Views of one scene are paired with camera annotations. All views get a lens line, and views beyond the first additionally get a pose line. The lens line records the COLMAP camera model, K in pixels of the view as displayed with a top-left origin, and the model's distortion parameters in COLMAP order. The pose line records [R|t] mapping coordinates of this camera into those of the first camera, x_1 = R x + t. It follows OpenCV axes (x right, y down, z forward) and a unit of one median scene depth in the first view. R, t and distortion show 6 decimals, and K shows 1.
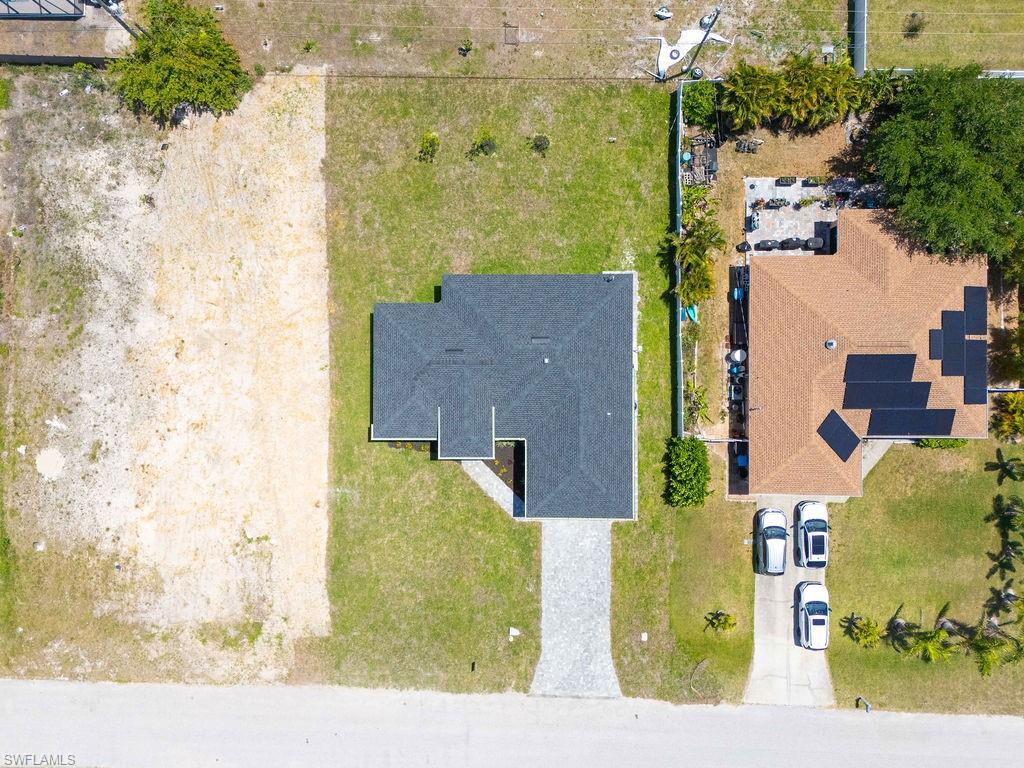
lens RADIAL K [[773.4, 0, 512.0], [0, 773.4, 384.0], [0, 0, 1]] dist [0.081100, -0.077375]
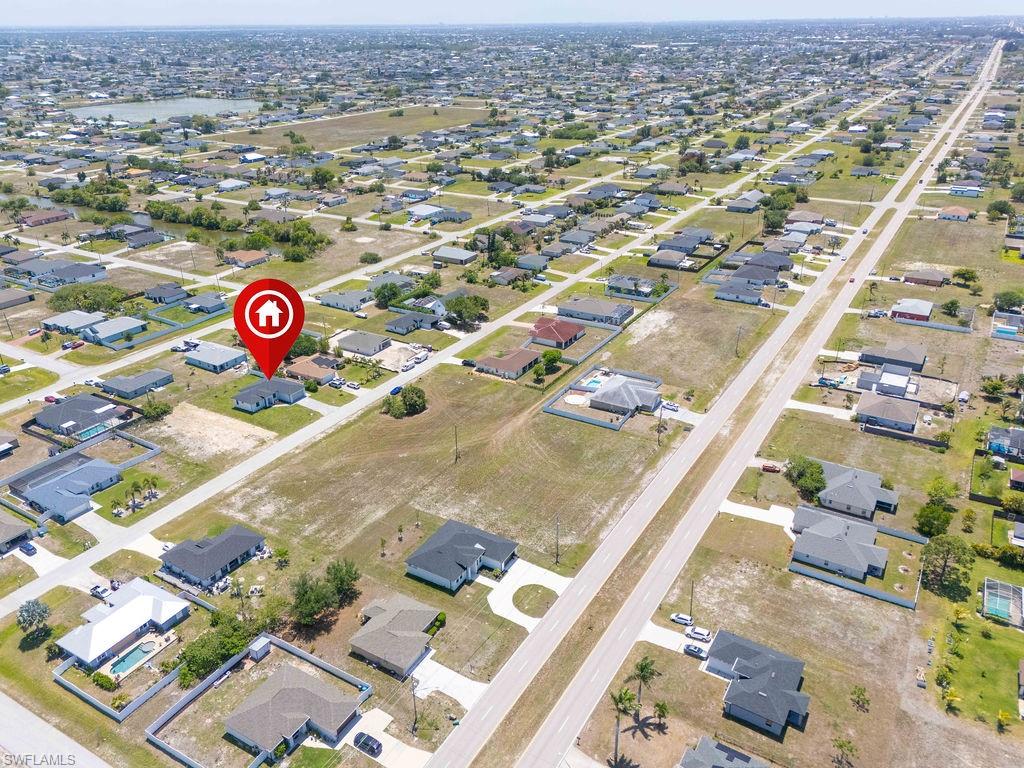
lens RADIAL K [[773.4, 0, 512.0], [0, 773.4, 384.0], [0, 0, 1]] dist [0.081100, -0.077375]
pose [[0.505695, -0.347162, 0.789779, -2.705729], [0.862599, 0.188666, -0.469391, 3.191042], [0.013950, 0.918631, 0.394870, -0.795507]]
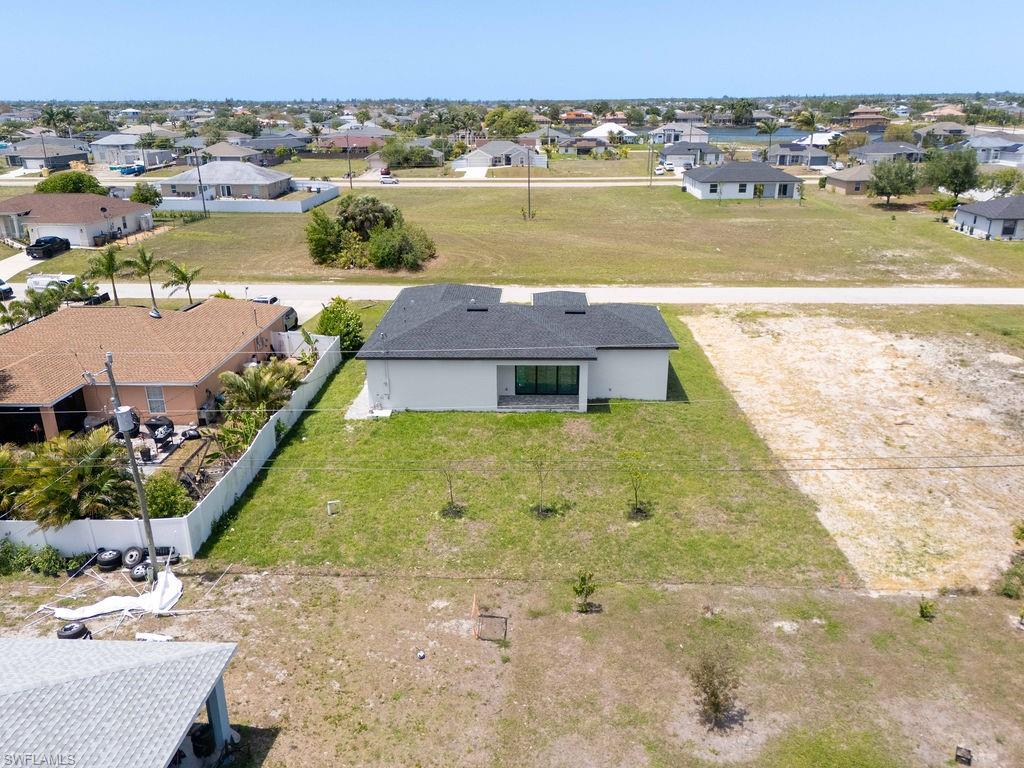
lens RADIAL K [[765.4, 0, 512.0], [0, 765.4, 384.0], [0, 0, 1]] dist [0.076954, -0.077101]
pose [[-0.999251, 0.016476, 0.035003, -0.030203], [0.026446, -0.369467, 0.928868, -0.809026], [0.028237, 0.929098, 0.368755, 0.684102]]
